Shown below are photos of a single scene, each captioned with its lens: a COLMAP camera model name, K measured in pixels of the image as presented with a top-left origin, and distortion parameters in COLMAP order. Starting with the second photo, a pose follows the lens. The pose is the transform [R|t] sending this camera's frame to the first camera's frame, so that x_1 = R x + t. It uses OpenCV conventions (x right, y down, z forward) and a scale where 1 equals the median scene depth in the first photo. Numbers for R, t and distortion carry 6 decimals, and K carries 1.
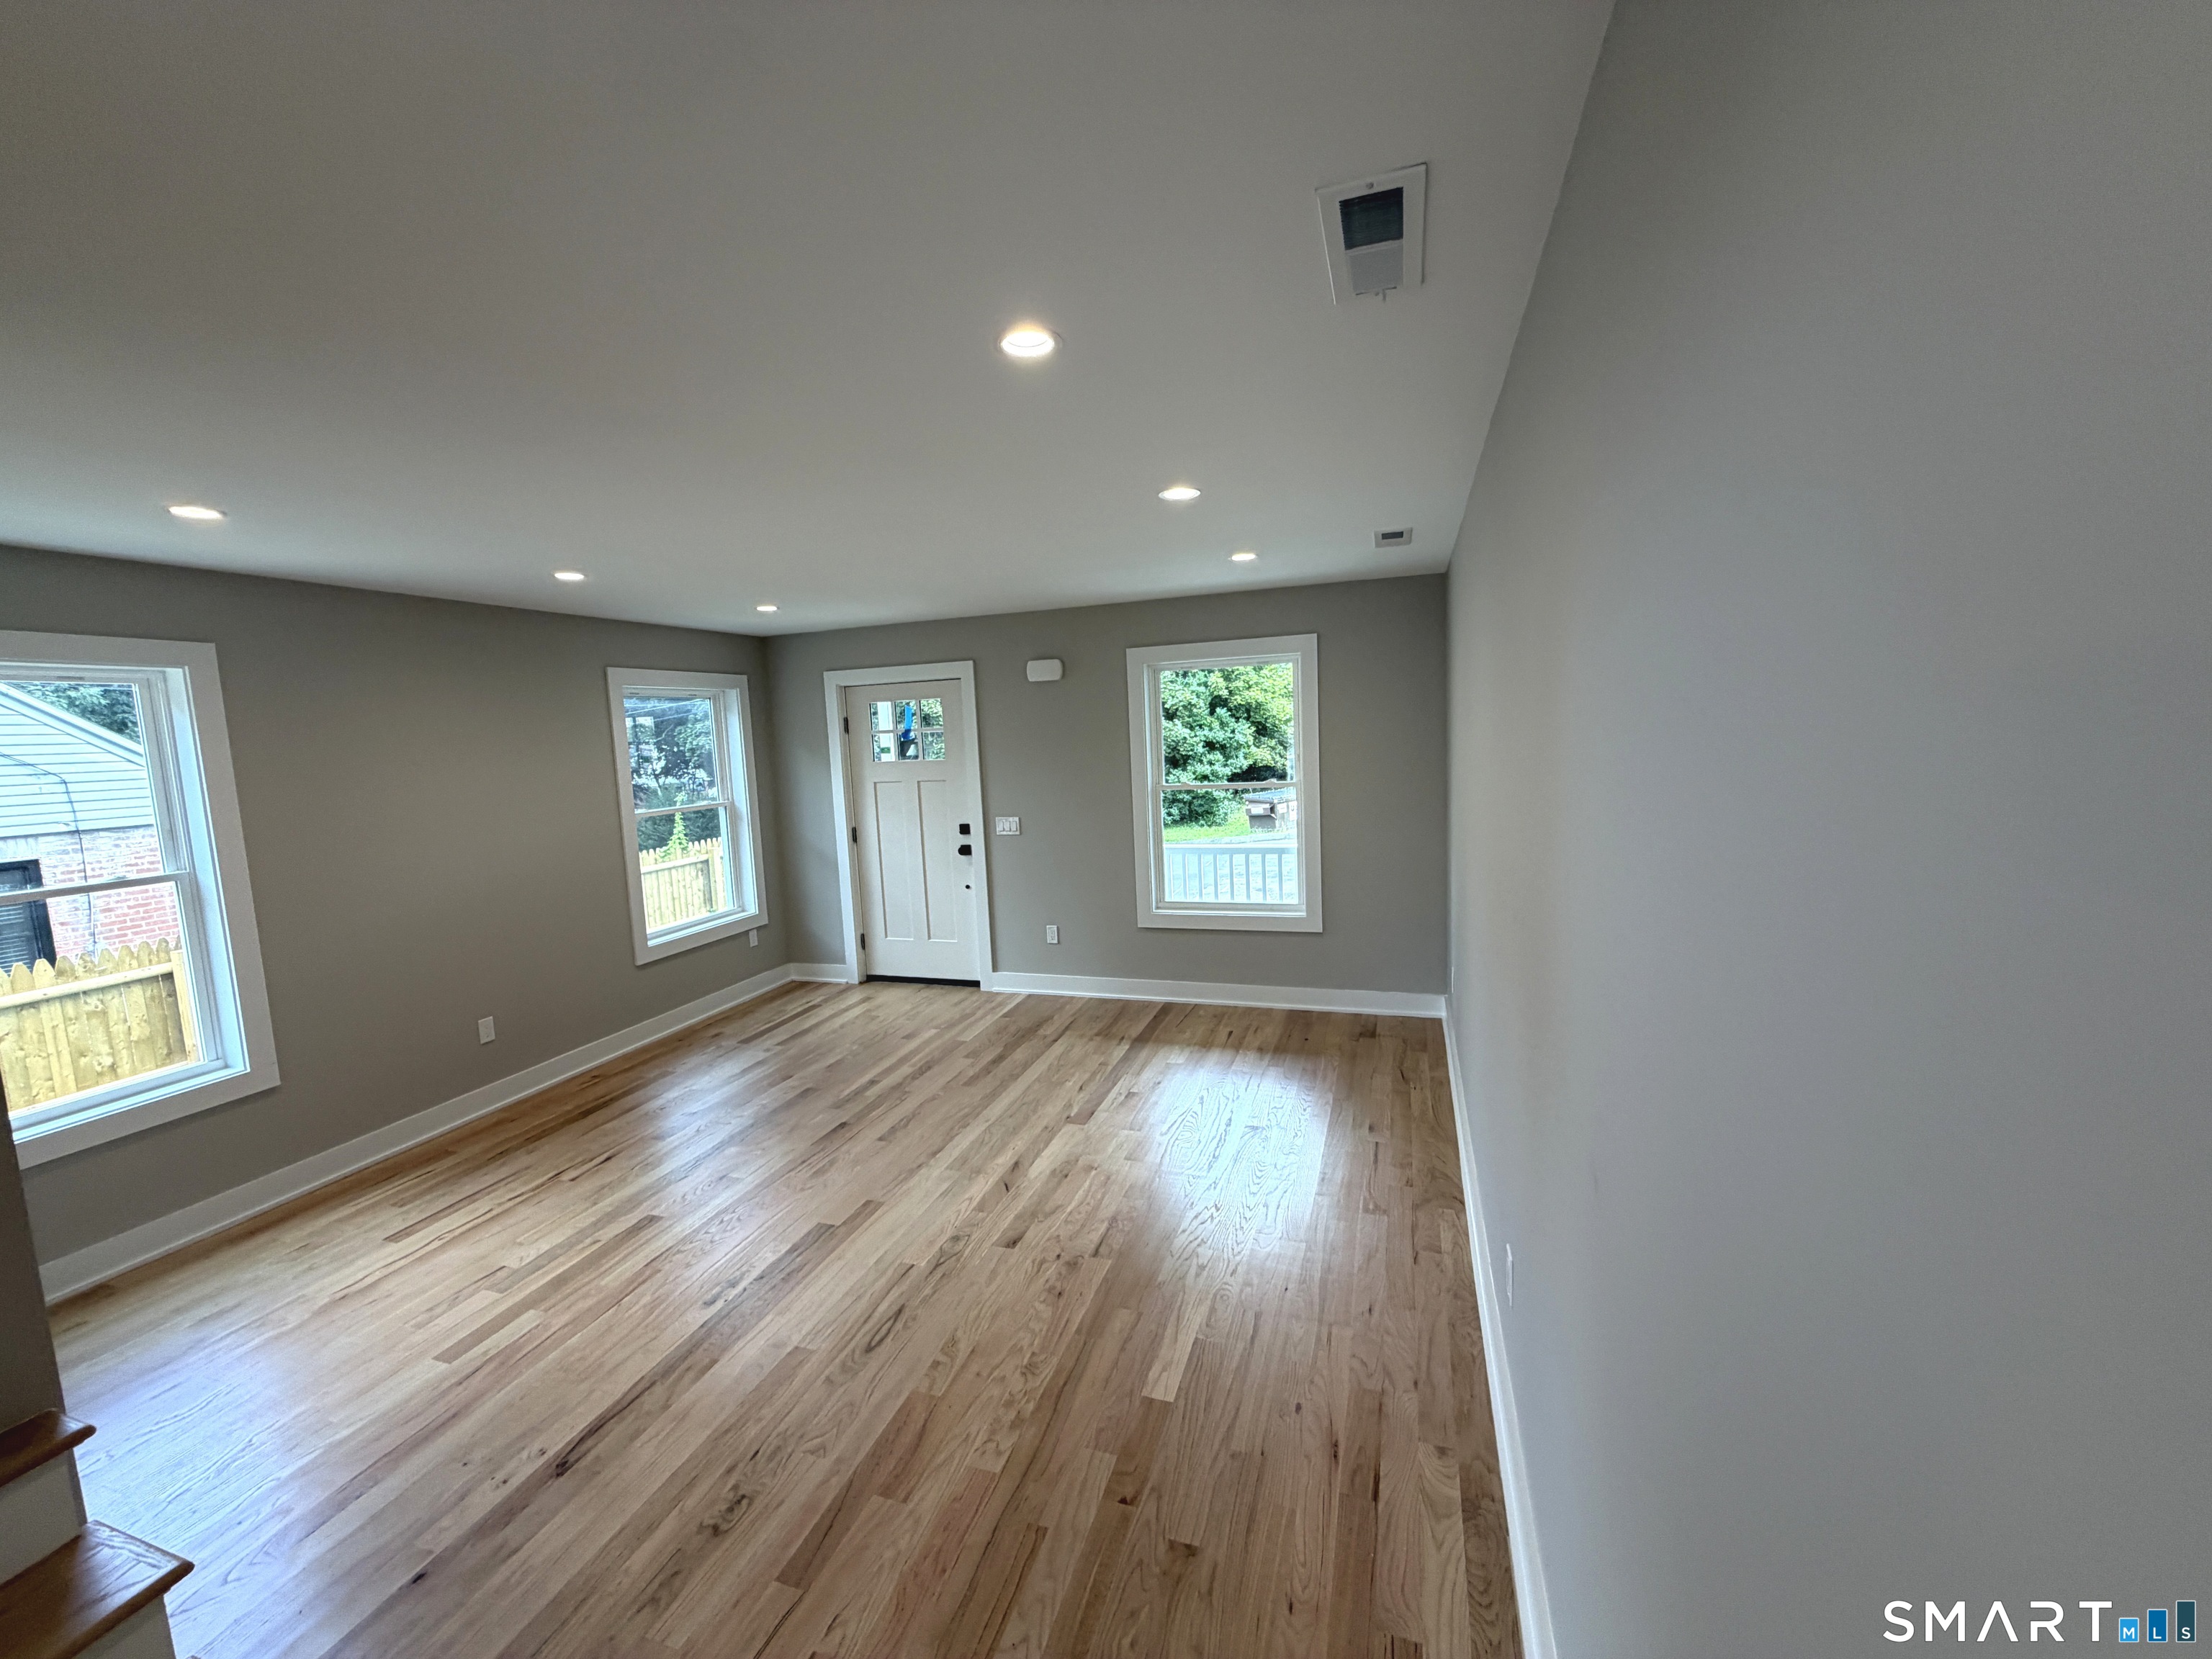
lens RADIAL K [[884.1, 0, 1100.5], [0, 884.1, 824.8], [0, 0, 1]] dist [0.004208, -0.000011]
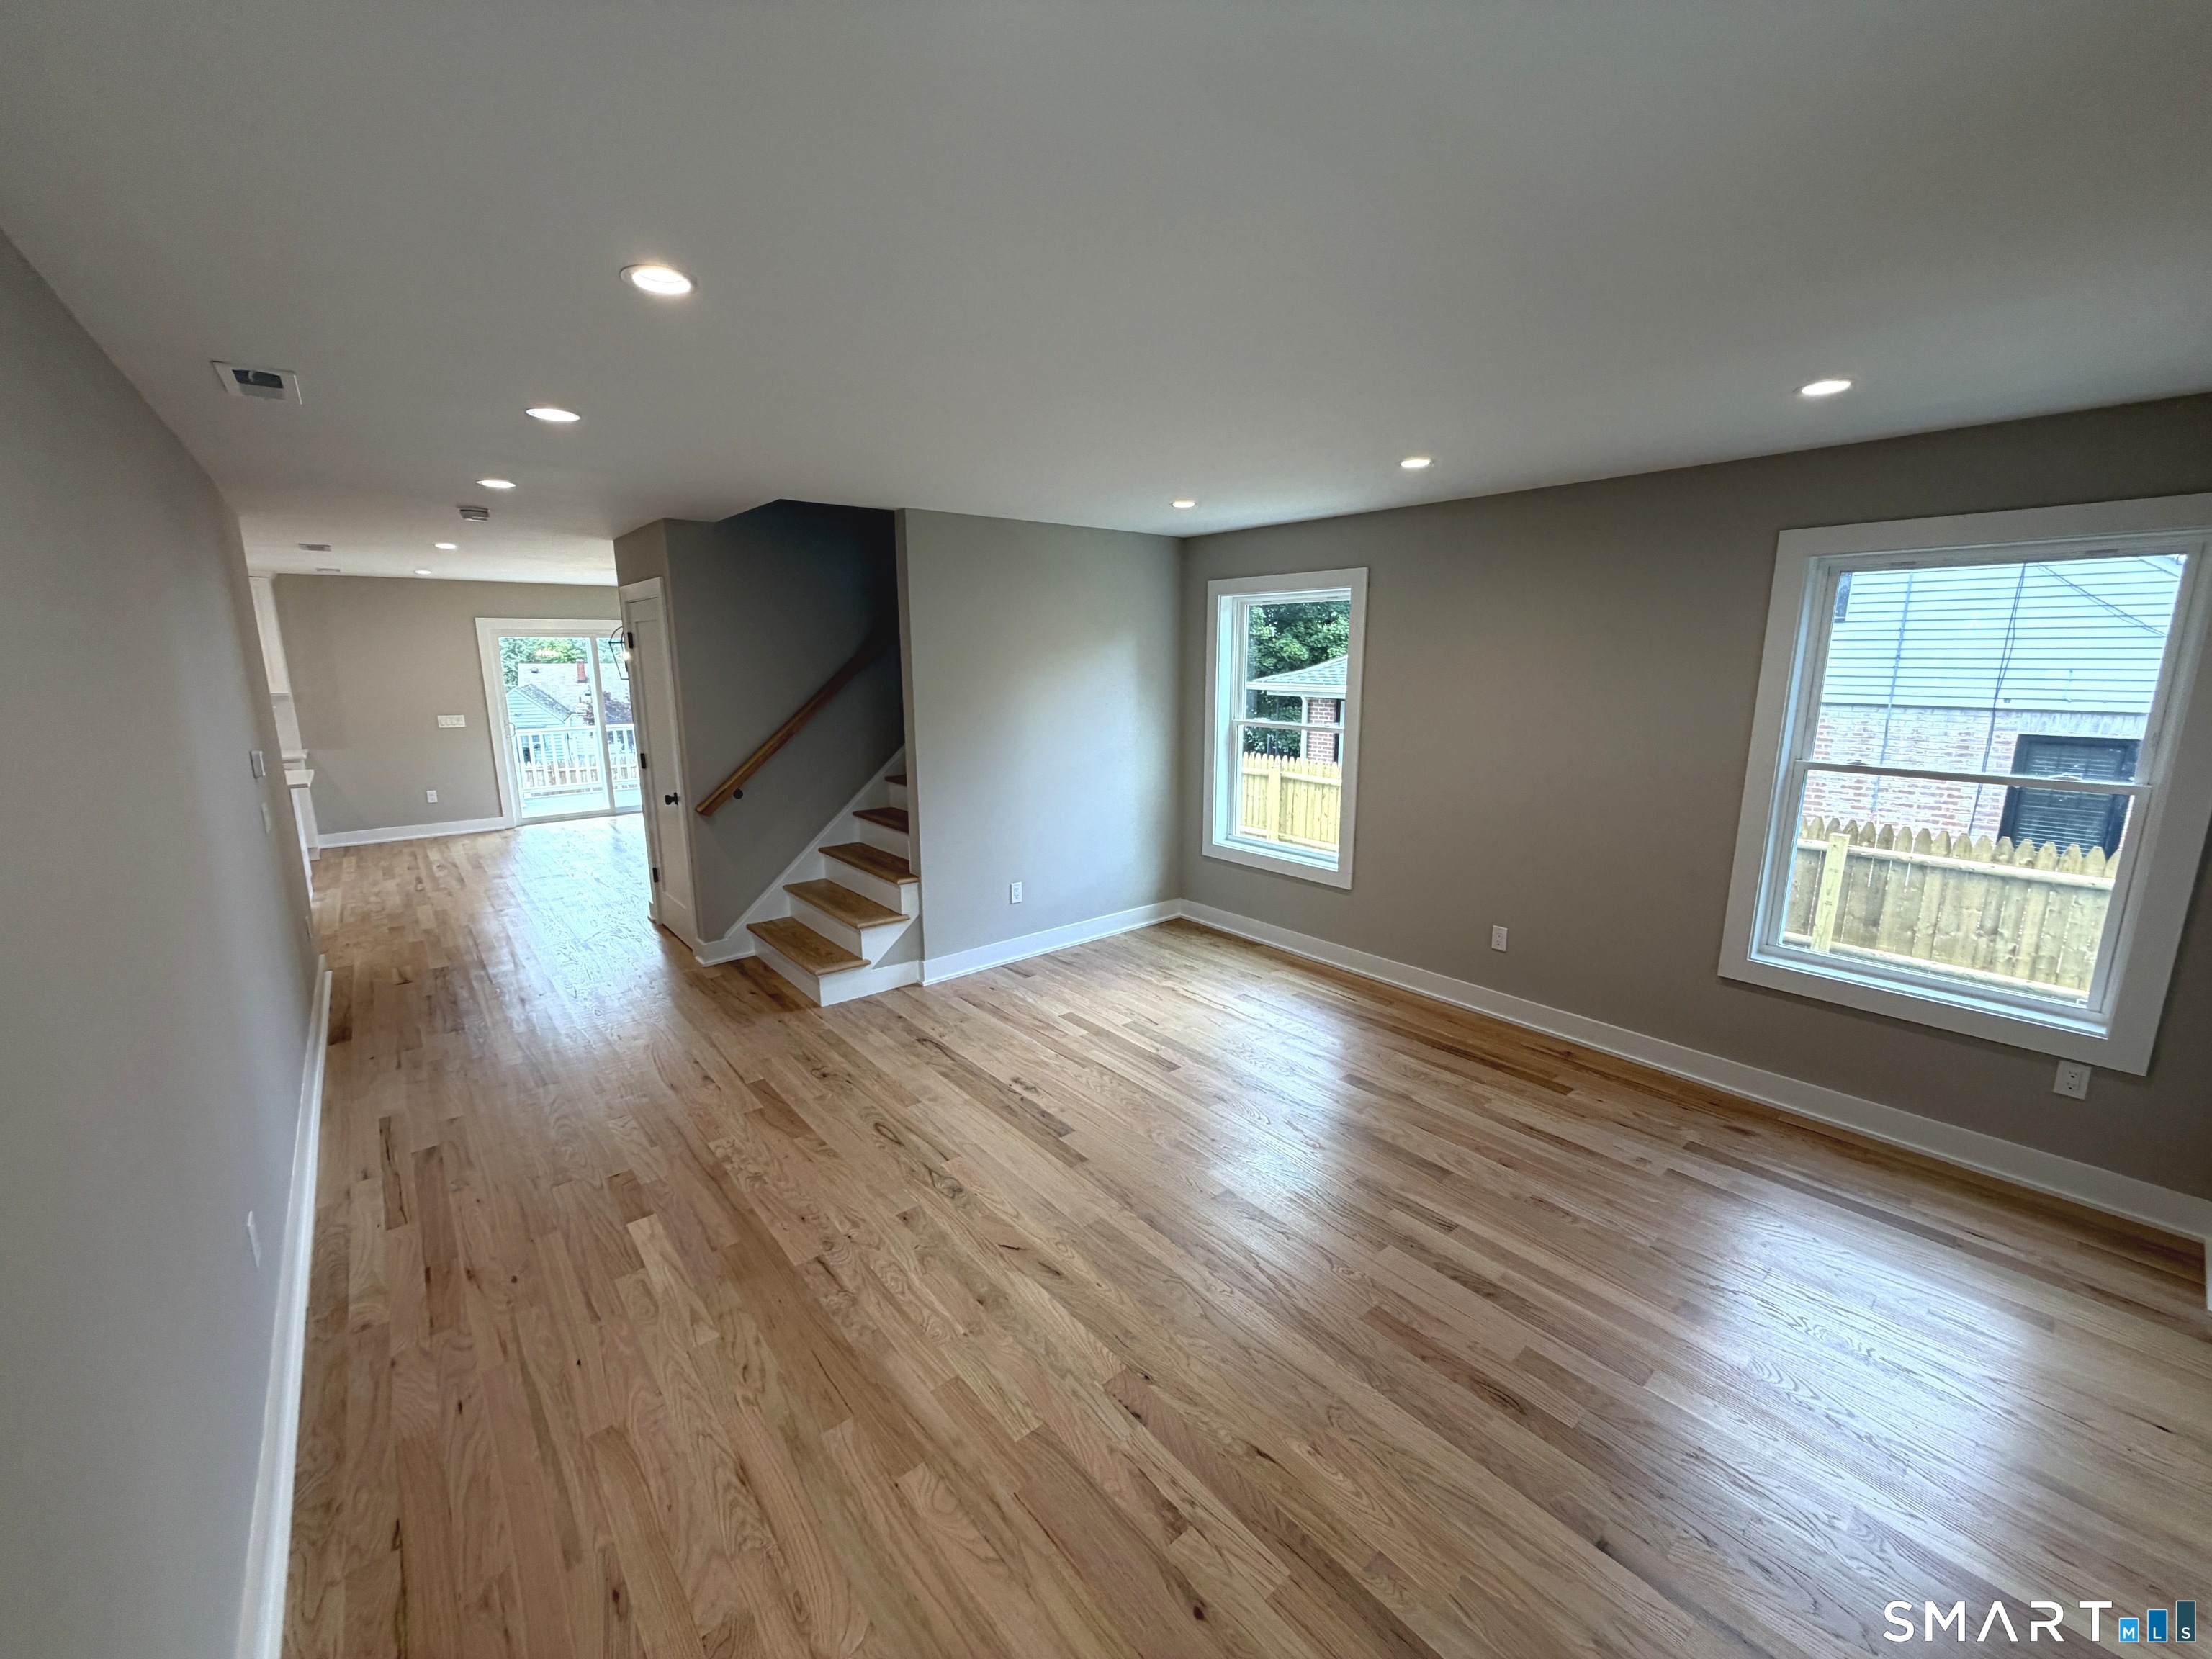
lens RADIAL K [[884.7, 0, 1103.0], [0, 884.7, 833.3], [0, 0, 1]] dist [-0.000112, -0.000165]
pose [[-0.524580, 0.218870, -0.822747, 0.426693], [-0.063352, 0.953675, 0.294094, -0.185883], [0.849001, 0.206399, -0.486412, 1.390816]]
